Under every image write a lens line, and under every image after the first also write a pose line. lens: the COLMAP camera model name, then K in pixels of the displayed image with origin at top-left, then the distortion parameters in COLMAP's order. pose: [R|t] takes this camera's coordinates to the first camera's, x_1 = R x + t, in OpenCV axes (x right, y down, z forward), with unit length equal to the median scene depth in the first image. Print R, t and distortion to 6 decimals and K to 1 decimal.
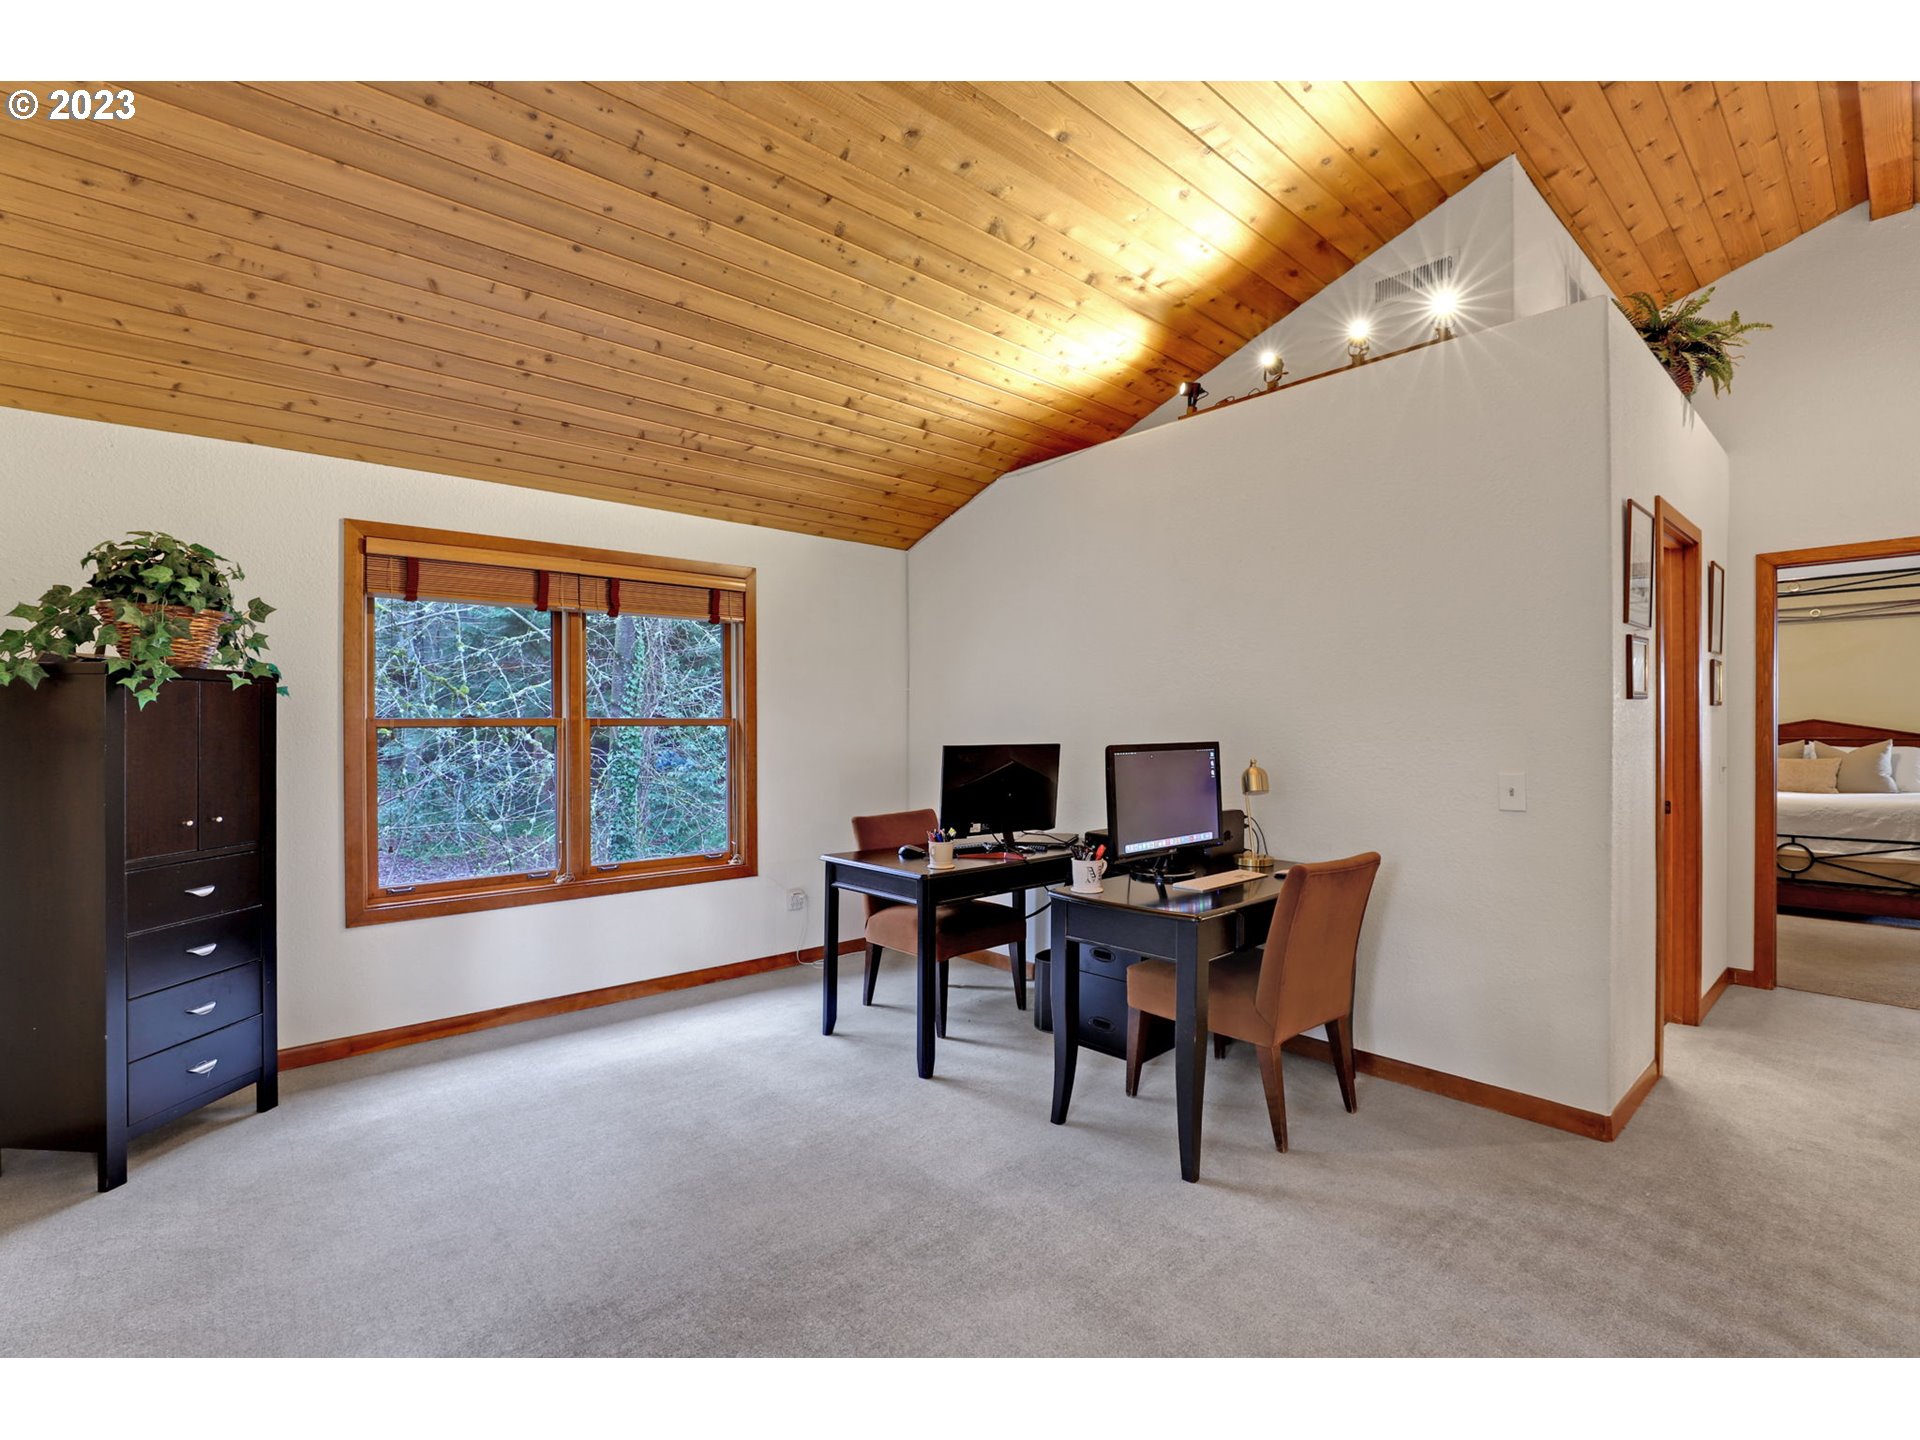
lens RADIAL K [[882.7, 0, 953.1], [0, 882.7, 721.8], [0, 0, 1]] dist [-0.022208, -0.000179]
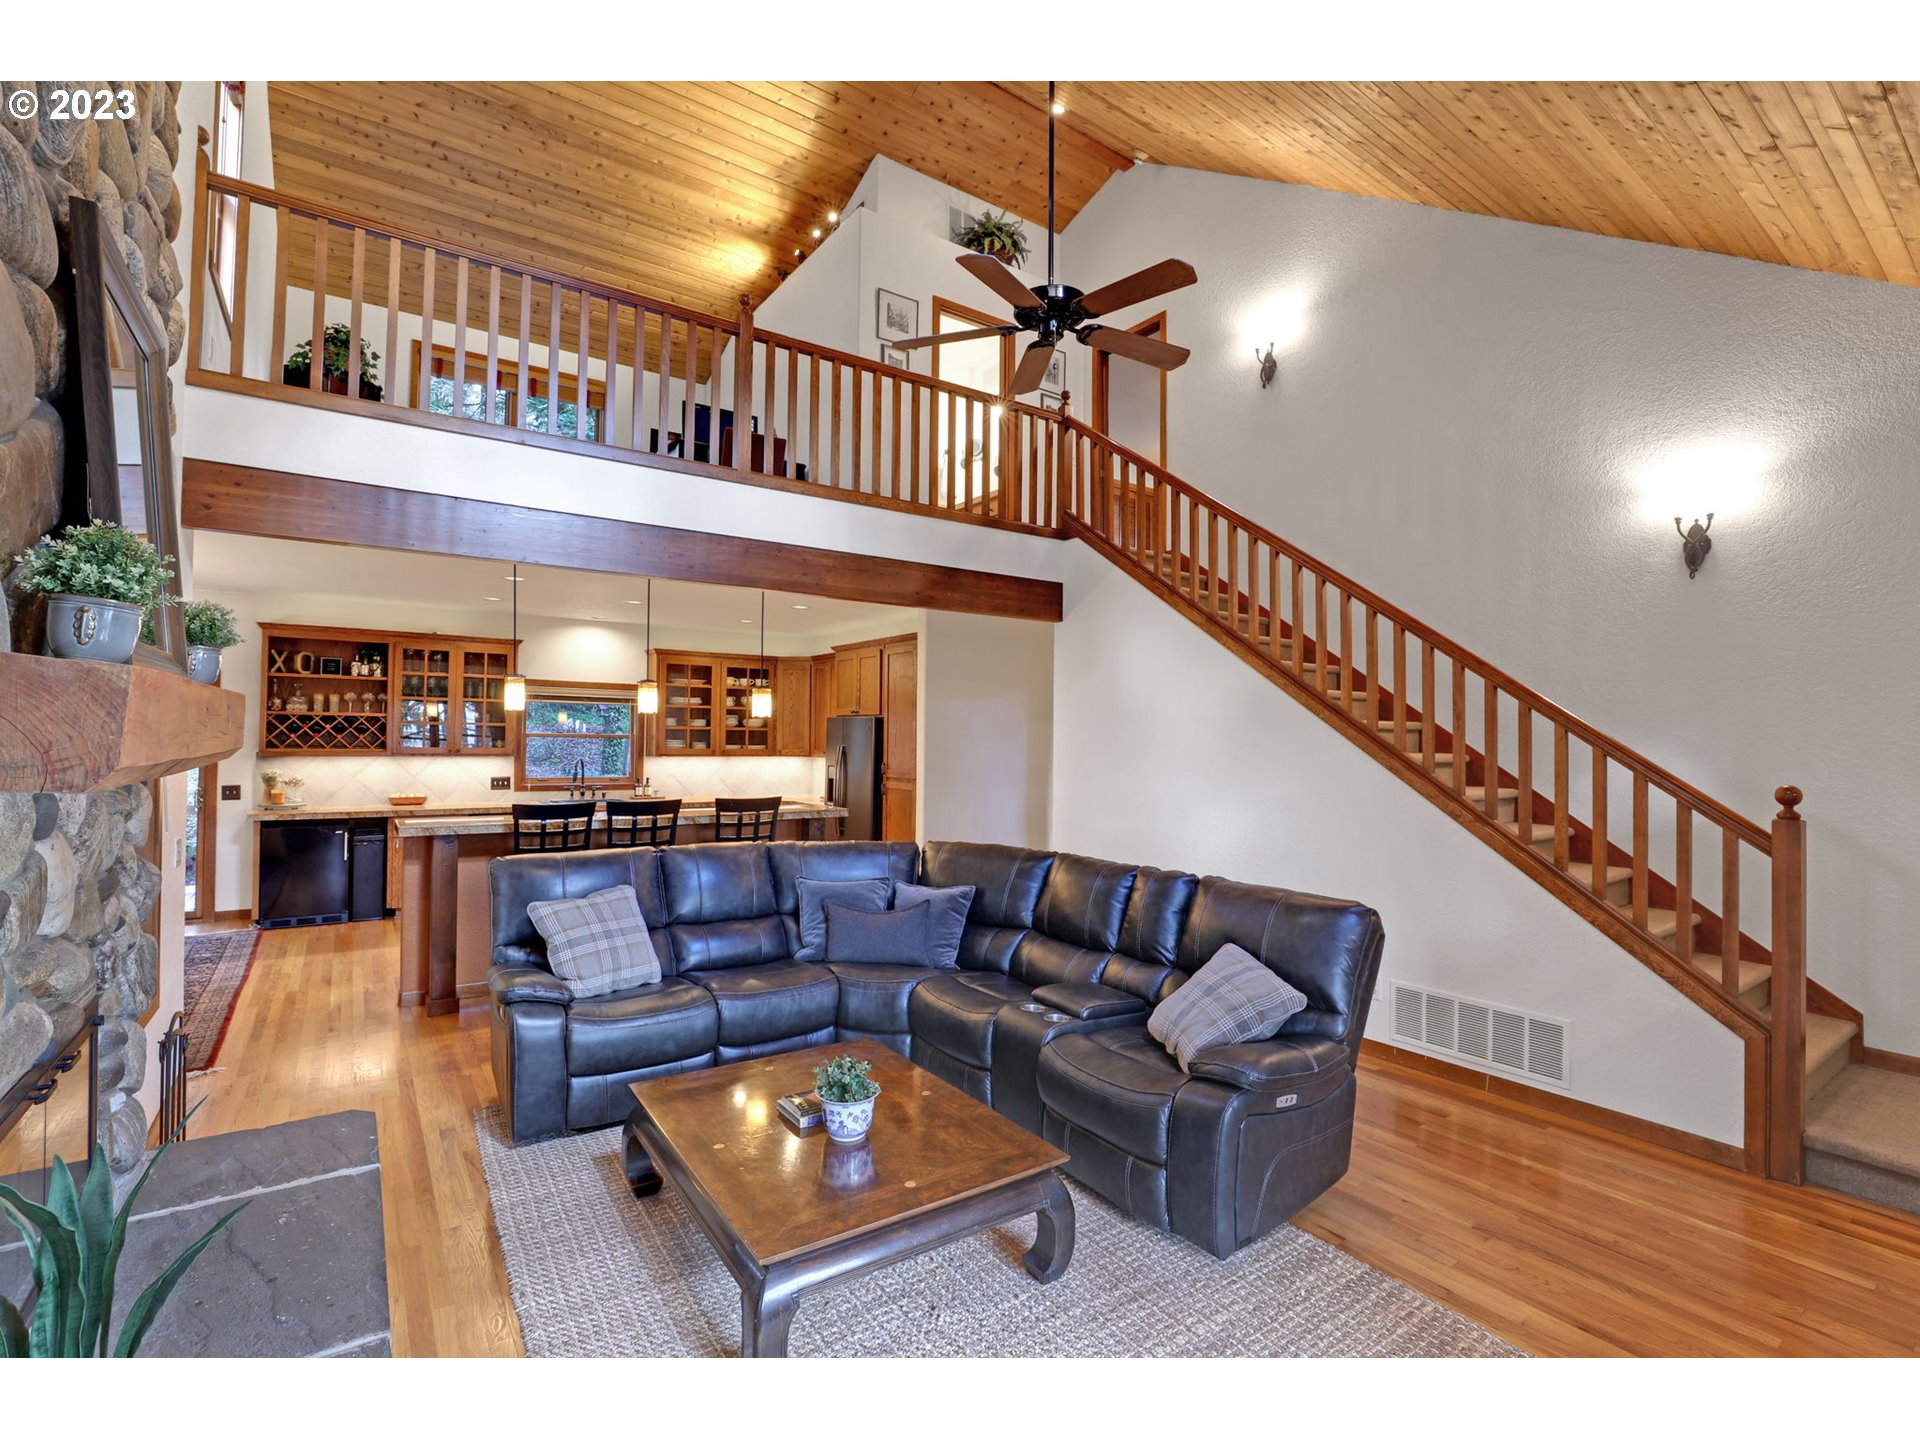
lens RADIAL K [[882.7, 0, 965.4], [0, 882.7, 722.1], [0, 0, 1]] dist [-0.022208, -0.000179]
pose [[0.992812, 0.009922, -0.119270, 1.397199], [-0.013754, 0.999414, -0.031351, 1.106715], [0.118889, 0.032766, 0.992367, -1.470790]]
